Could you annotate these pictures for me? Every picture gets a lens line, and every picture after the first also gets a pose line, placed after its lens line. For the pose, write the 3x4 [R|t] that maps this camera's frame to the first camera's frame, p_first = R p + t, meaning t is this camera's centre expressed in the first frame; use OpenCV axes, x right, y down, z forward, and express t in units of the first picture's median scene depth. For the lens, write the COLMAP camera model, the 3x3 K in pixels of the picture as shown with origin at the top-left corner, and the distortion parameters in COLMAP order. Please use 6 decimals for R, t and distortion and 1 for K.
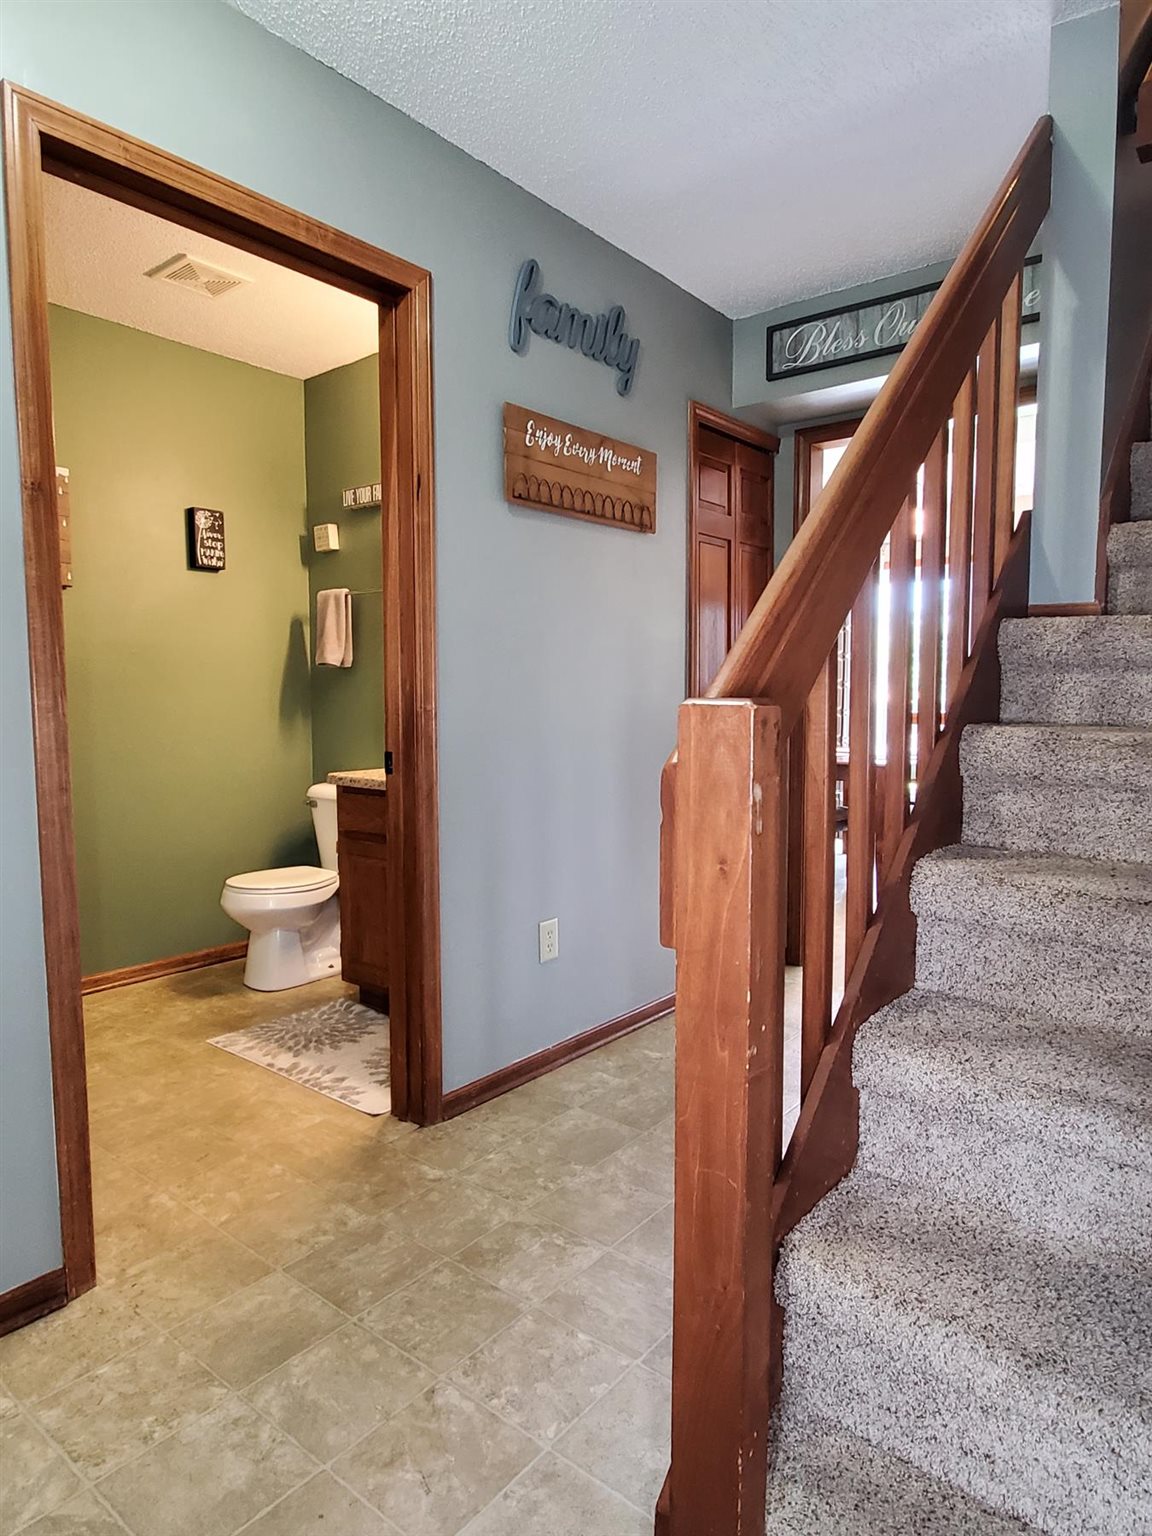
lens RADIAL K [[937.0, 0, 576.0], [0, 937.0, 768.0], [0, 0, 1]] dist [0.002827, -0.005948]
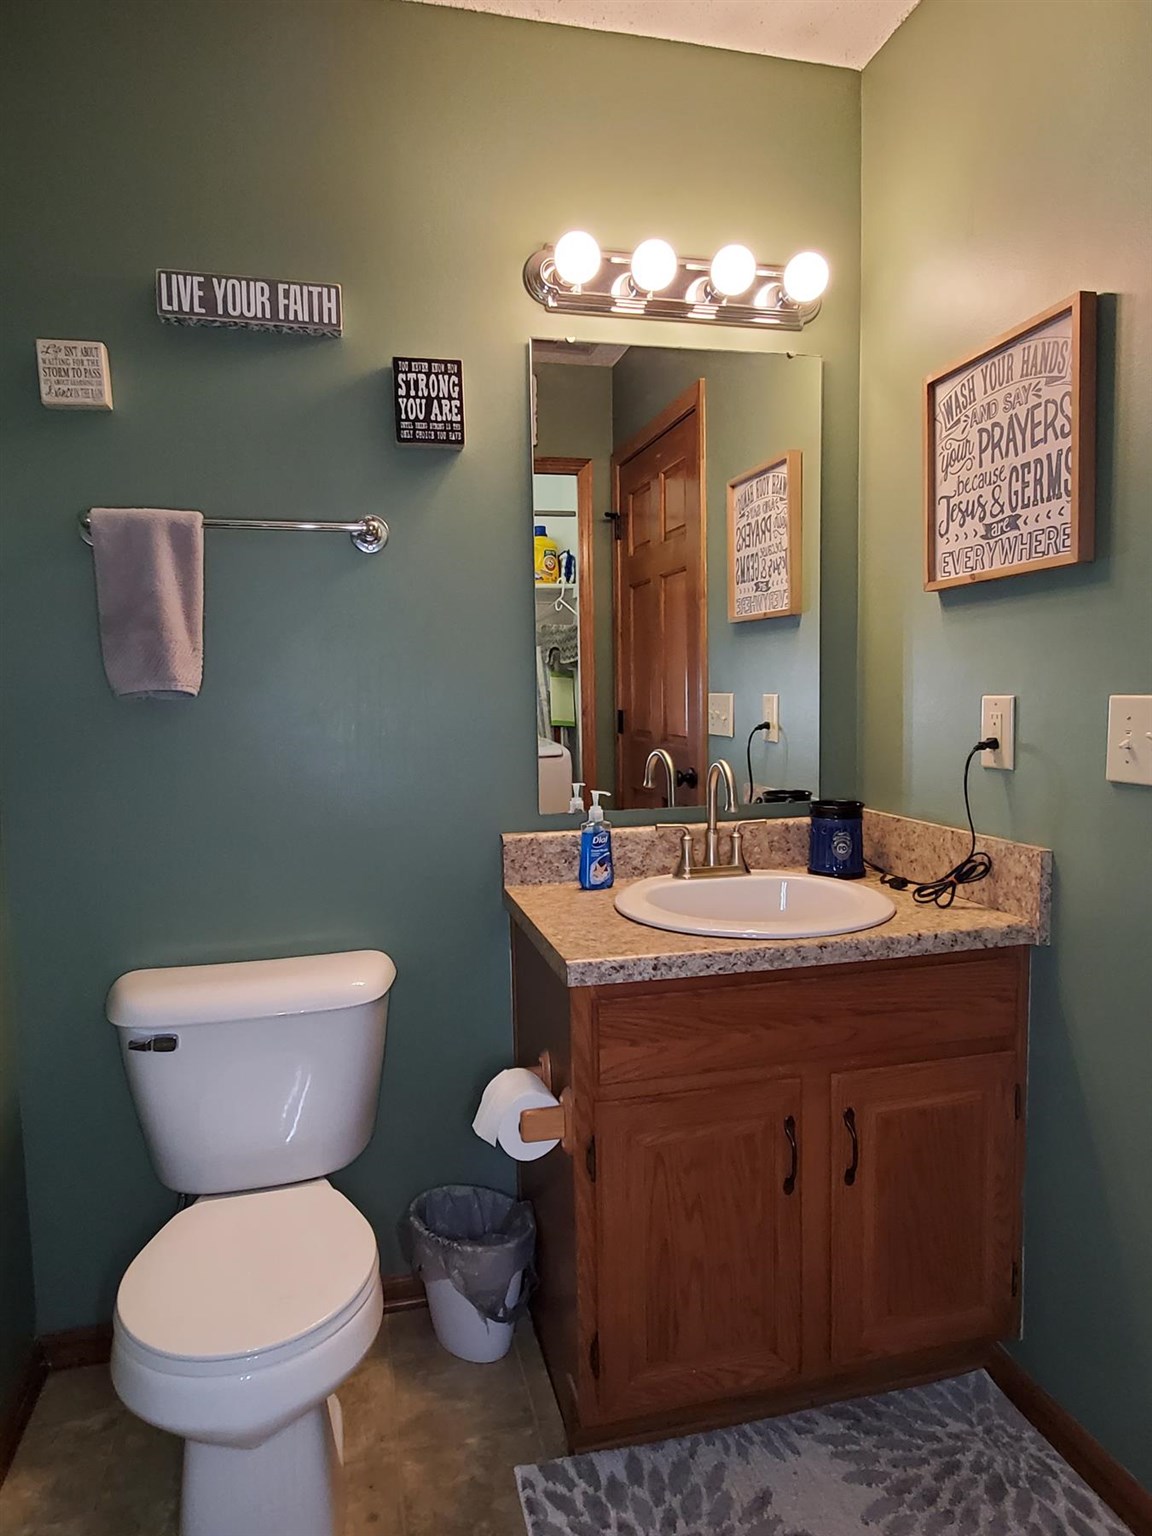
lens RADIAL K [[937.0, 0, 576.0], [0, 937.0, 768.0], [0, 0, 1]] dist [0.002827, -0.005948]
pose [[0.603865, -0.078428, 0.793218, -0.484383], [0.086247, 0.995734, 0.032794, -0.076196], [-0.792406, 0.048609, 0.608054, 0.617747]]
